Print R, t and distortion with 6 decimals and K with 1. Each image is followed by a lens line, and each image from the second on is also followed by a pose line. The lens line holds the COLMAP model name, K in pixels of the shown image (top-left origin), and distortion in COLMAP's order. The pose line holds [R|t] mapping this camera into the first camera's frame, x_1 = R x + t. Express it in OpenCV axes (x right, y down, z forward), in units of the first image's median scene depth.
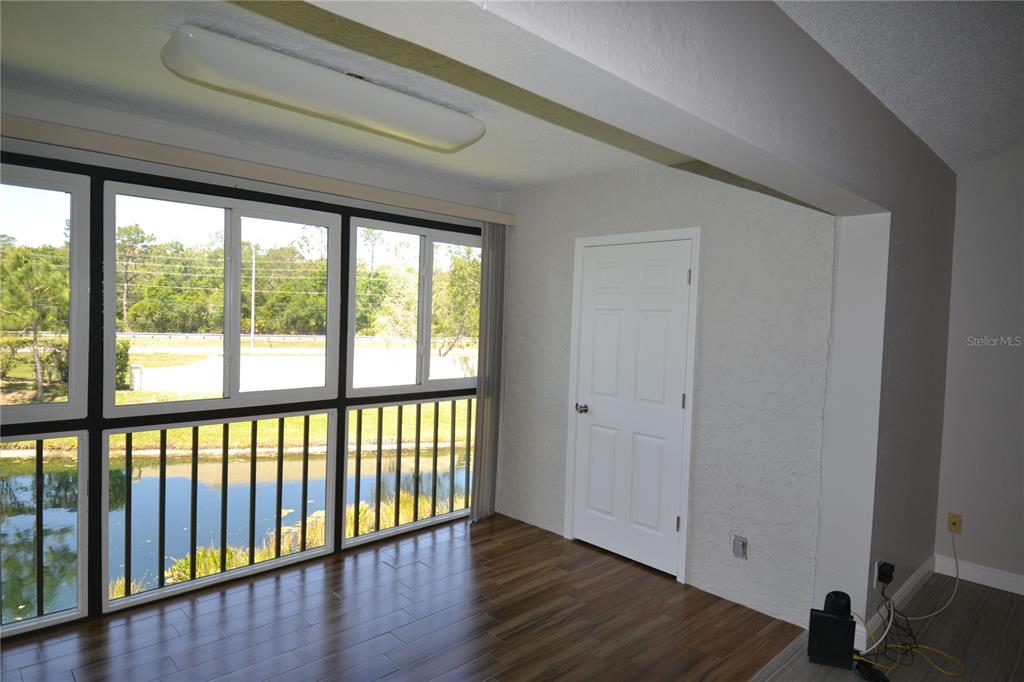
lens RADIAL K [[605.6, 0, 510.9], [0, 605.6, 337.3], [0, 0, 1]] dist [0.036400, -0.045003]
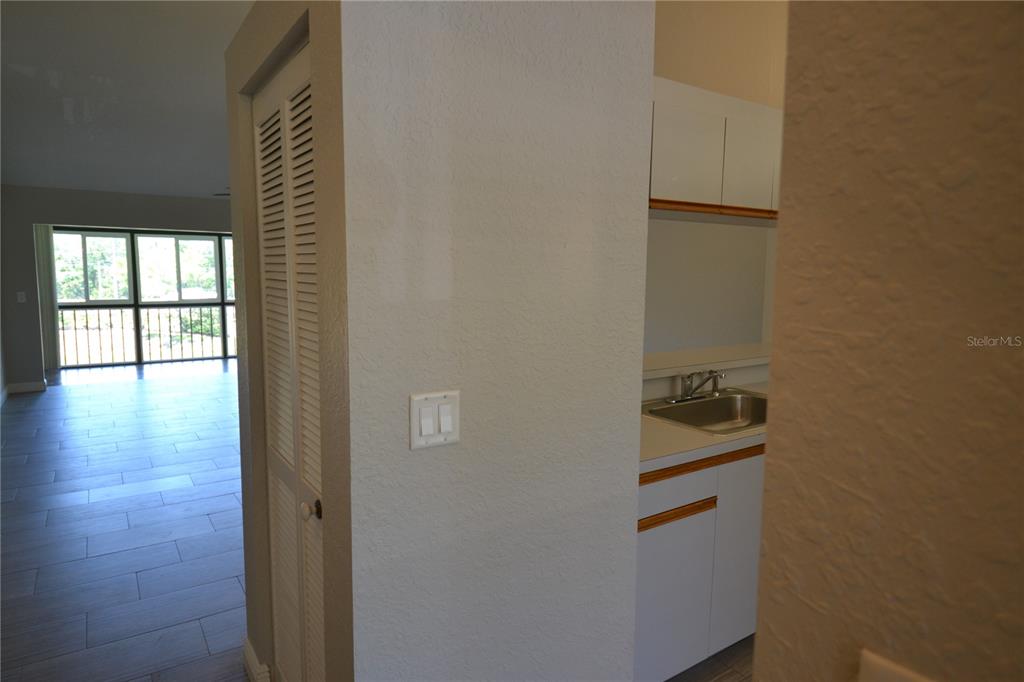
lens RADIAL K [[605.6, 0, 510.9], [0, 605.6, 337.3], [0, 0, 1]] dist [0.036400, -0.045003]
pose [[0.985813, -0.010799, -0.167500, 1.576504], [0.021490, 0.997836, 0.062145, 0.121941], [0.166466, -0.064863, 0.983912, -1.632187]]
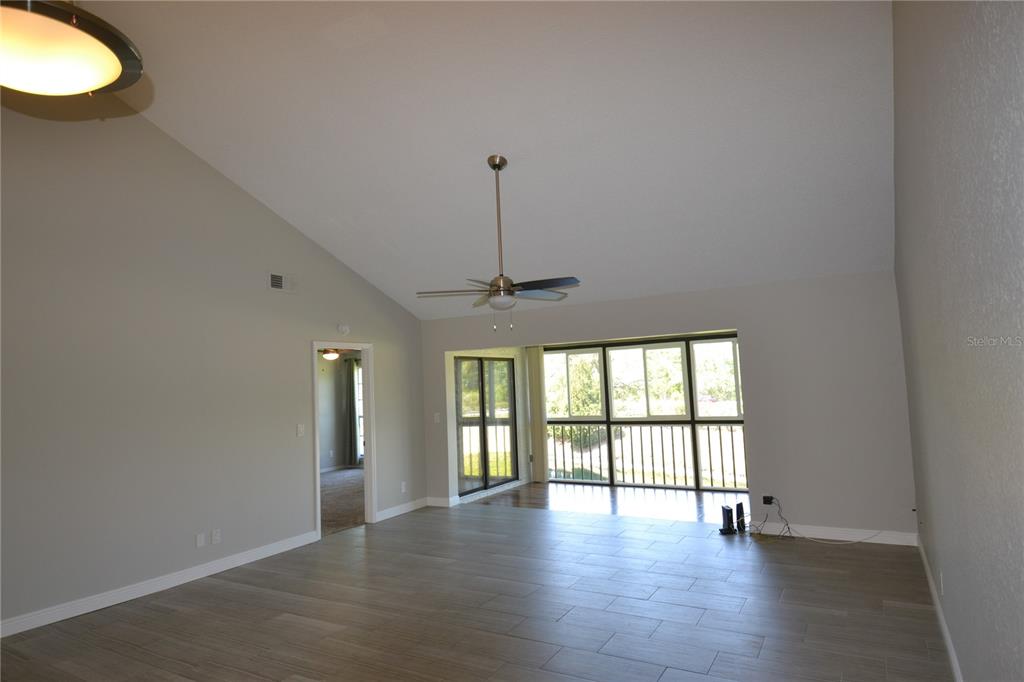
lens RADIAL K [[608.2, 0, 504.5], [0, 608.2, 336.5], [0, 0, 1]] dist [0.052877, -0.058656]
pose [[0.257167, -0.124363, -0.958331, 1.878047], [0.014766, 0.992075, -0.124780, 0.067812], [0.966254, 0.017938, 0.256965, -0.289262]]
